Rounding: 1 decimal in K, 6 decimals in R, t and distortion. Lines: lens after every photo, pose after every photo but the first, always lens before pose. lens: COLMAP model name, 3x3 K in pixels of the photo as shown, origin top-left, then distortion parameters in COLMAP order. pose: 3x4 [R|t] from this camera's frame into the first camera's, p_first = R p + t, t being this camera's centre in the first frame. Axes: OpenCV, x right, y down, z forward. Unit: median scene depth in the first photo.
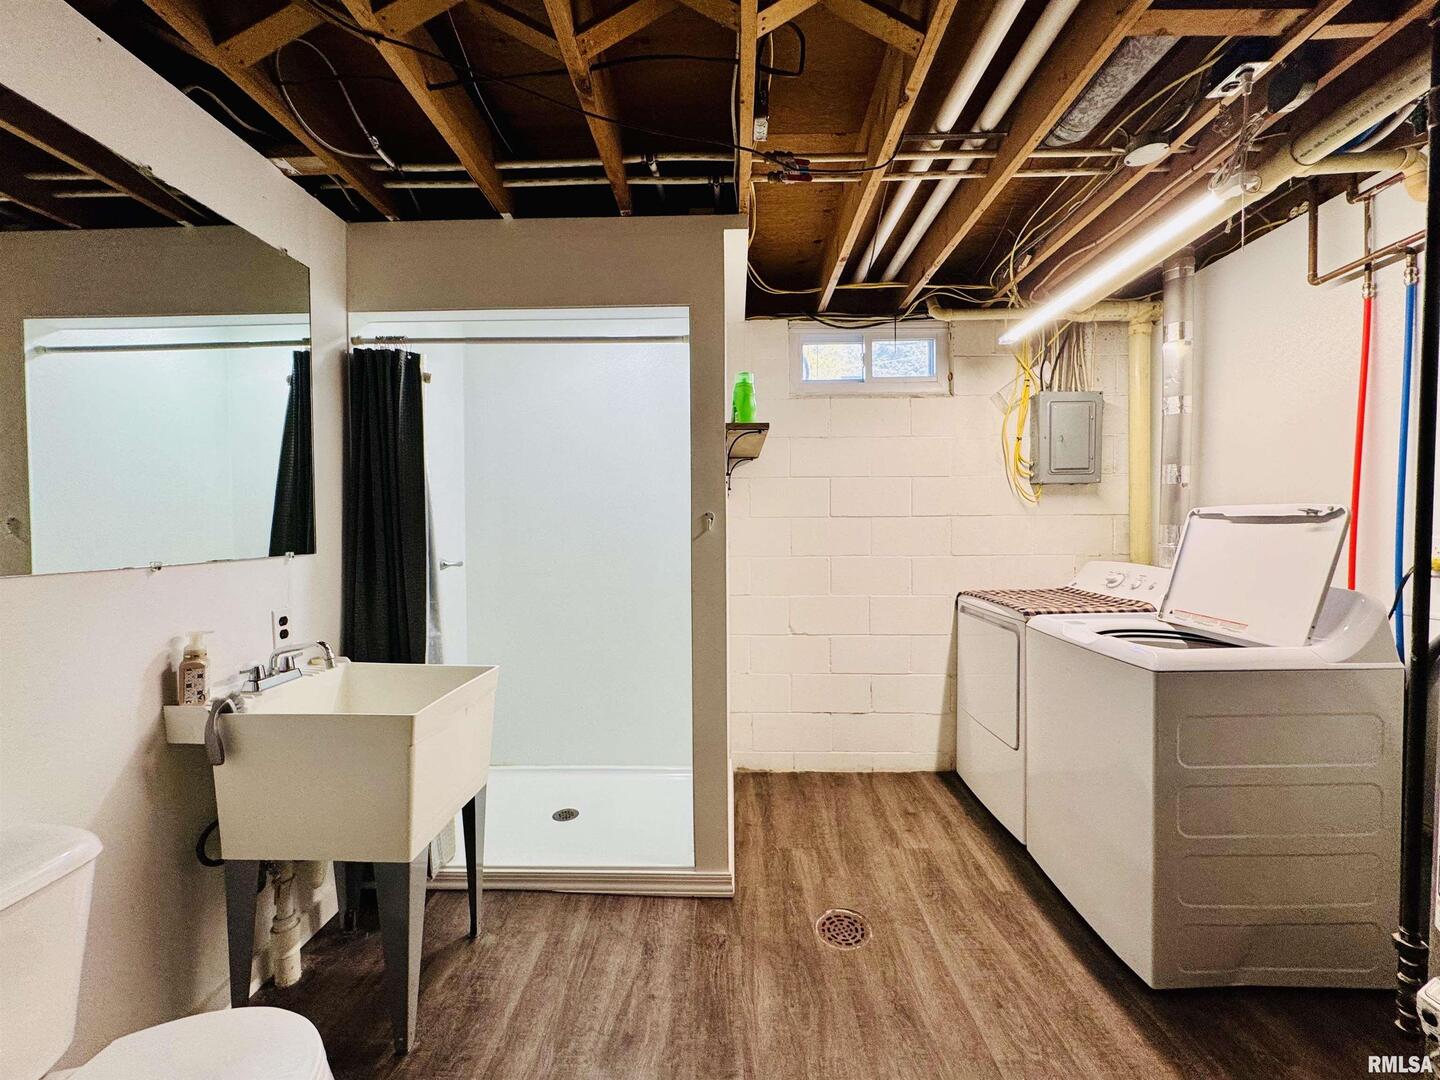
lens RADIAL K [[578.0, 0, 718.6], [0, 578.0, 534.9], [0, 0, 1]] dist [-0.000589, 0.000251]
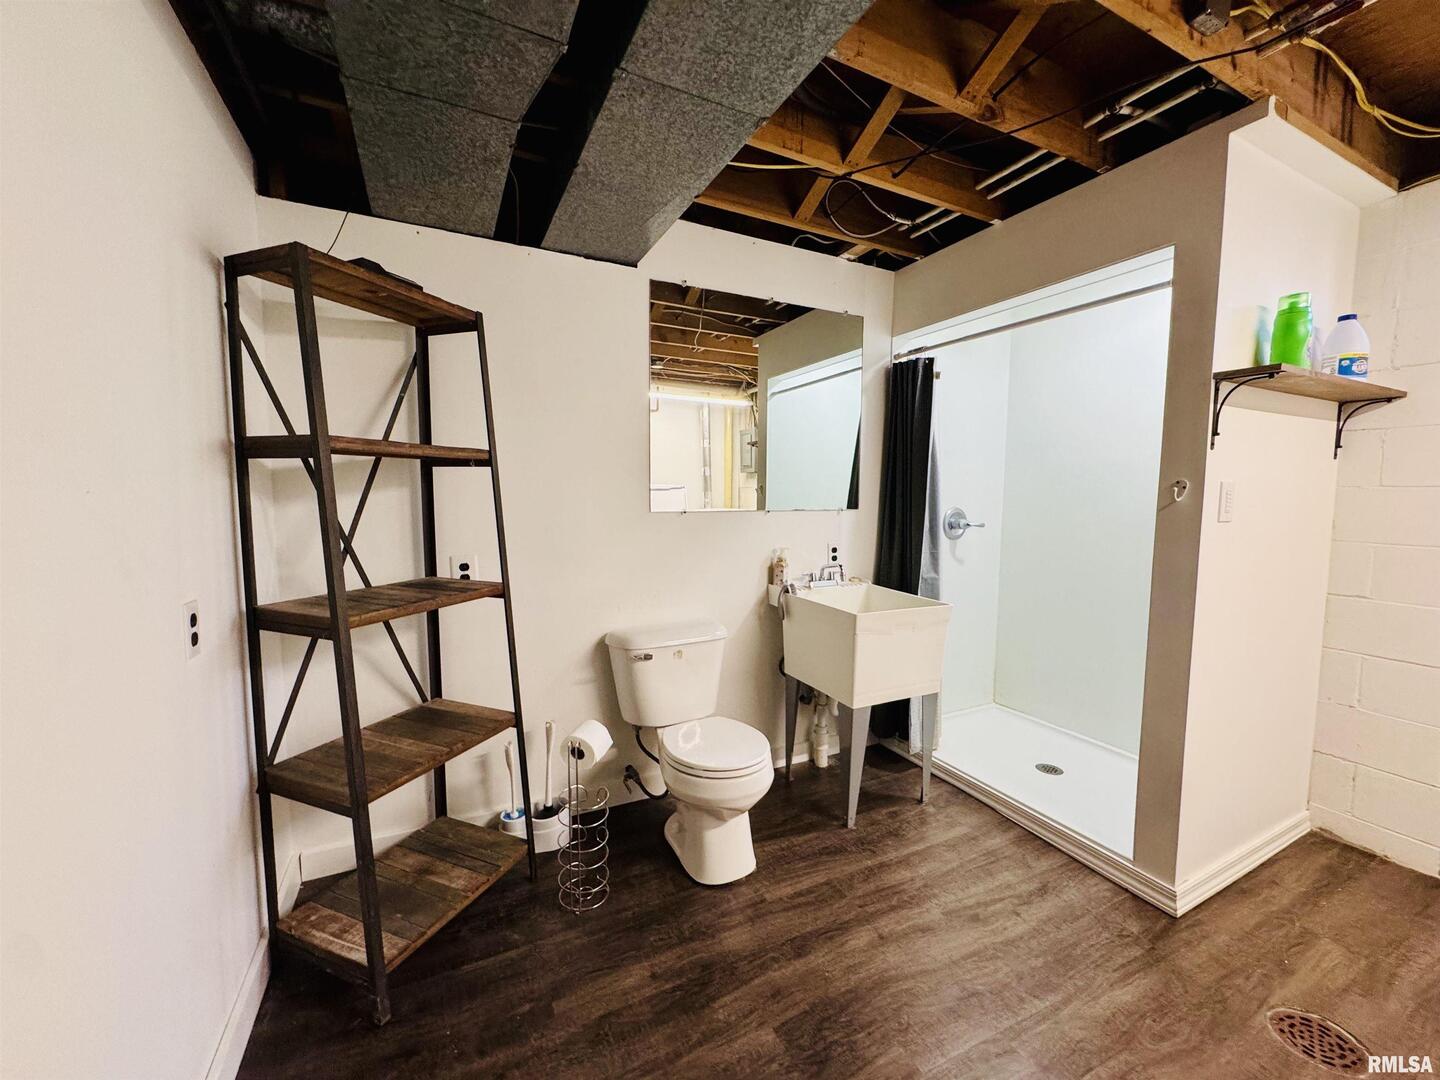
lens RADIAL K [[578.0, 0, 718.6], [0, 578.0, 534.9], [0, 0, 1]] dist [-0.000589, 0.000251]
pose [[0.466217, 0.078029, -0.881222, 0.458818], [-0.029805, 0.996923, 0.072506, 0.000868], [0.884168, -0.007539, 0.467108, -0.027184]]
